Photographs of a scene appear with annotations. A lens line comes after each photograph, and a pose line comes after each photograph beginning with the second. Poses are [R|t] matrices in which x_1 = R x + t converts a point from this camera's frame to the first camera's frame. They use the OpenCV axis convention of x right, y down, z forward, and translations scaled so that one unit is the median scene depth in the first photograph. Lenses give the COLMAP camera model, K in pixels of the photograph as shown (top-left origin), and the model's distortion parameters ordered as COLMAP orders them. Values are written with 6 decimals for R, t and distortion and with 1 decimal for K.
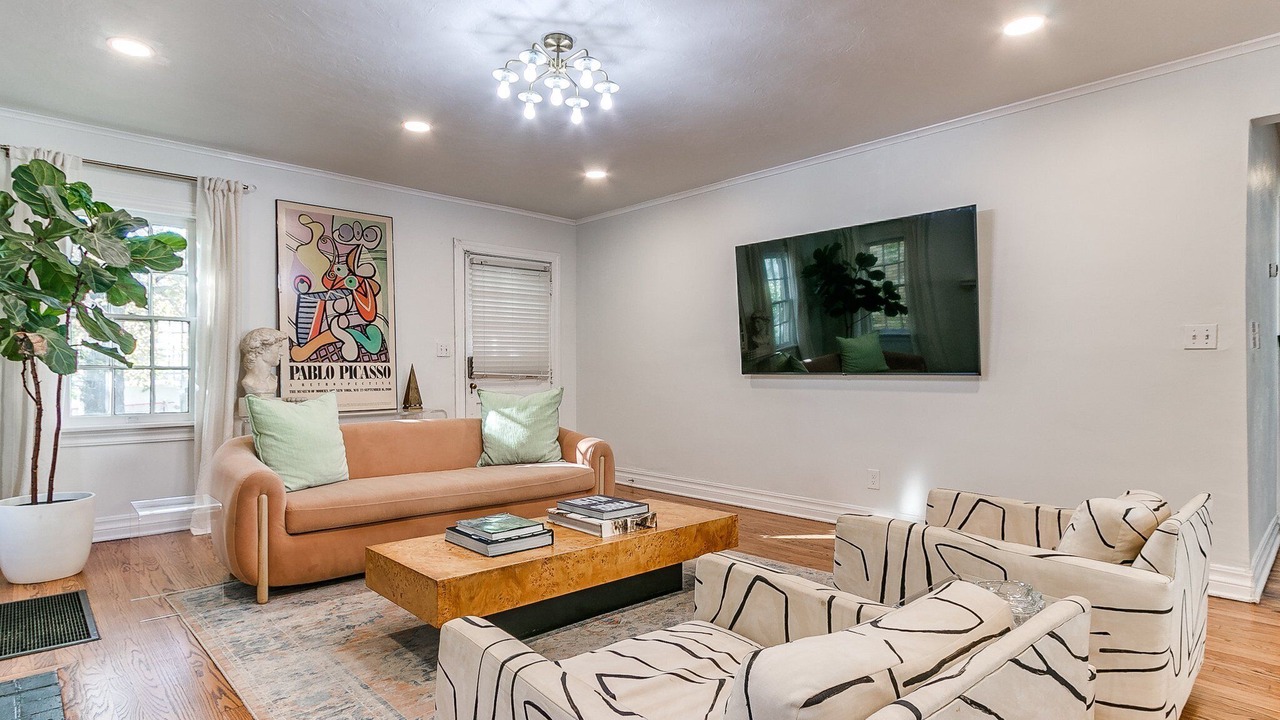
lens RADIAL K [[658.7, 0, 635.3], [0, 658.7, 373.3], [0, 0, 1]] dist [0.001278, 0.000193]
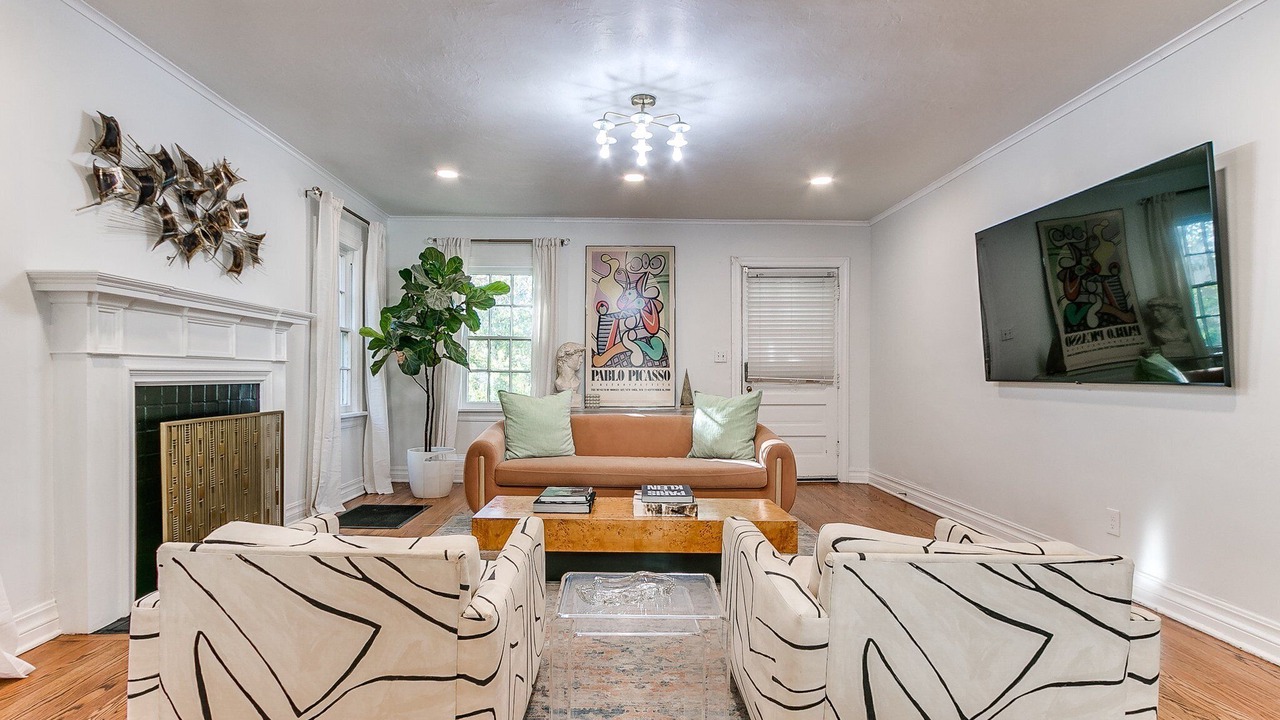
lens RADIAL K [[667.1, 0, 638.0], [0, 667.1, 368.1], [0, 0, 1]] dist [0.000231, 0.000465]
pose [[0.748594, 0.000334, -0.663028, 0.411009], [-0.009633, 0.999900, -0.010372, -0.002248], [0.662958, 0.014151, 0.748523, 0.055238]]
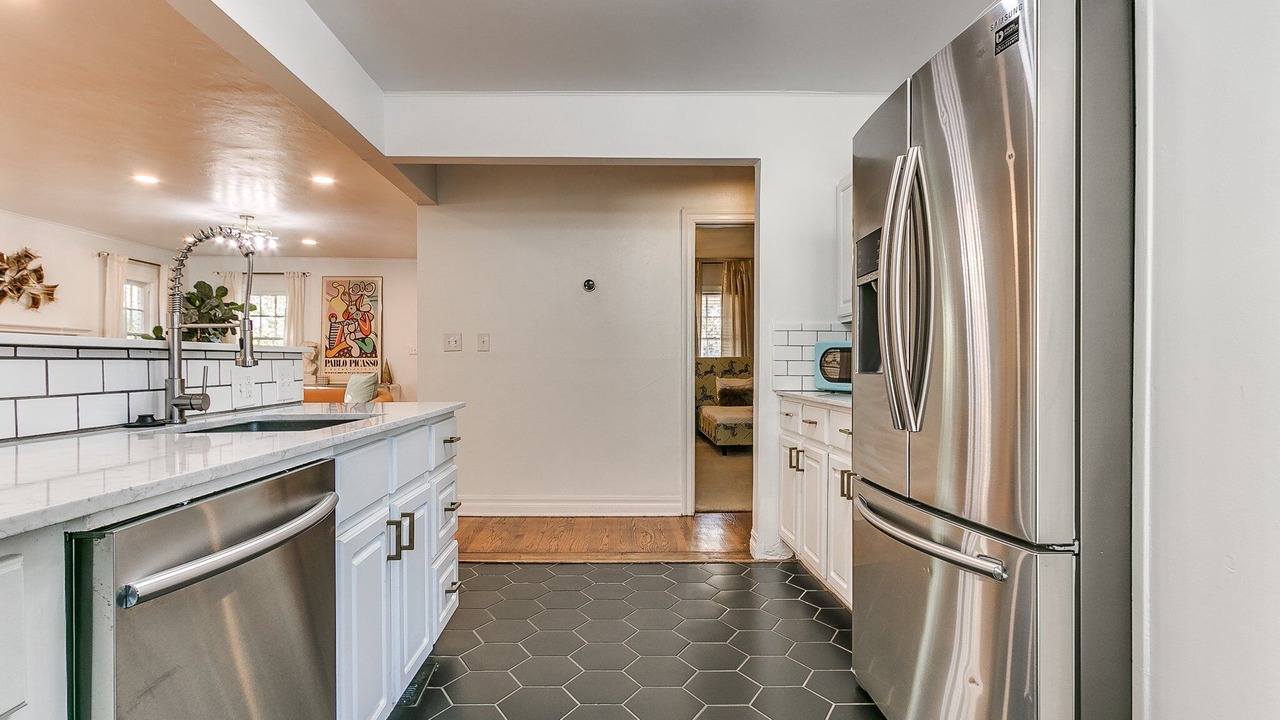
lens RADIAL K [[679.6, 0, 639.2], [0, 679.6, 386.0], [0, 0, 1]] dist [-0.000964, -0.000004]
pose [[0.741040, 0.028650, -0.670849, 1.483779], [-0.010003, 0.999449, 0.031633, -0.005954], [0.671386, -0.016731, 0.740919, 0.106260]]
